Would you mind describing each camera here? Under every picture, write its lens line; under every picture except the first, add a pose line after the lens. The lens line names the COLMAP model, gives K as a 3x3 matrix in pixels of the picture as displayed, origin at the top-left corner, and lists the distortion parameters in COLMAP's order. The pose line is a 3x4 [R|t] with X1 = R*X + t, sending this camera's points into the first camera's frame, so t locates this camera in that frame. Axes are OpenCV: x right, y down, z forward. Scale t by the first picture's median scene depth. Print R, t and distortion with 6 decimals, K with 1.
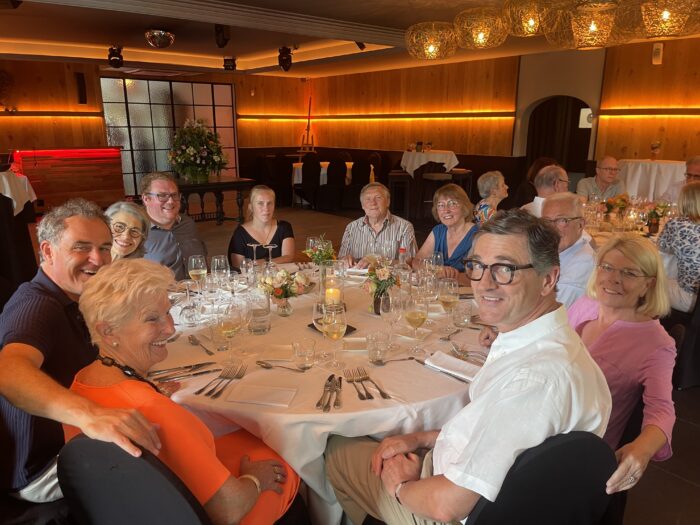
lens RADIAL K [[535.6, 0, 349.6], [0, 535.6, 260.3], [0, 0, 1]] dist [0.026940, -0.047418]
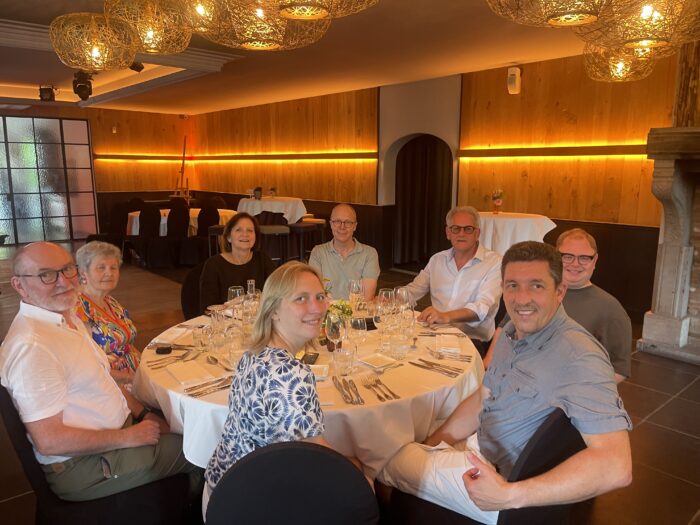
lens RADIAL K [[535.6, 0, 351.9], [0, 535.6, 269.7], [0, 0, 1]] dist [0.026940, -0.047418]
pose [[0.999241, -0.001357, 0.038937, 0.219657], [0.003687, 0.998202, -0.059828, -0.040468], [-0.038786, 0.059926, 0.997449, 0.163285]]
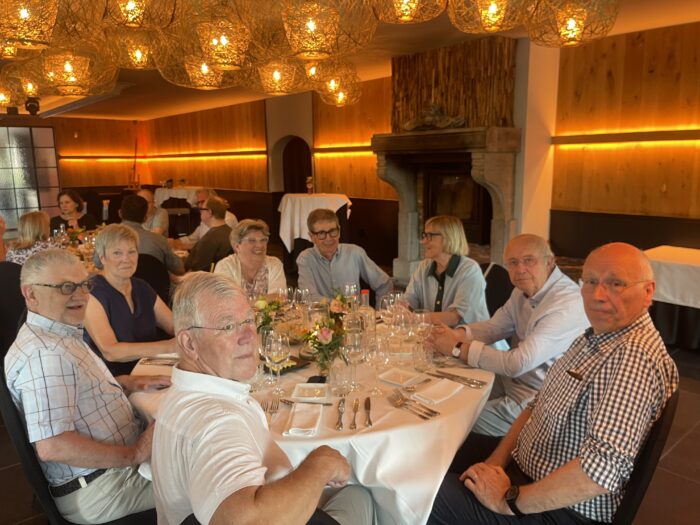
lens RADIAL K [[535.6, 0, 345.8], [0, 535.6, 260.5], [0, 0, 1]] dist [0.026940, -0.047418]
pose [[0.999660, -0.017138, 0.019654, 0.412745], [0.018380, 0.997726, -0.064845, 0.013417], [-0.018498, 0.065184, 0.997702, -0.051688]]
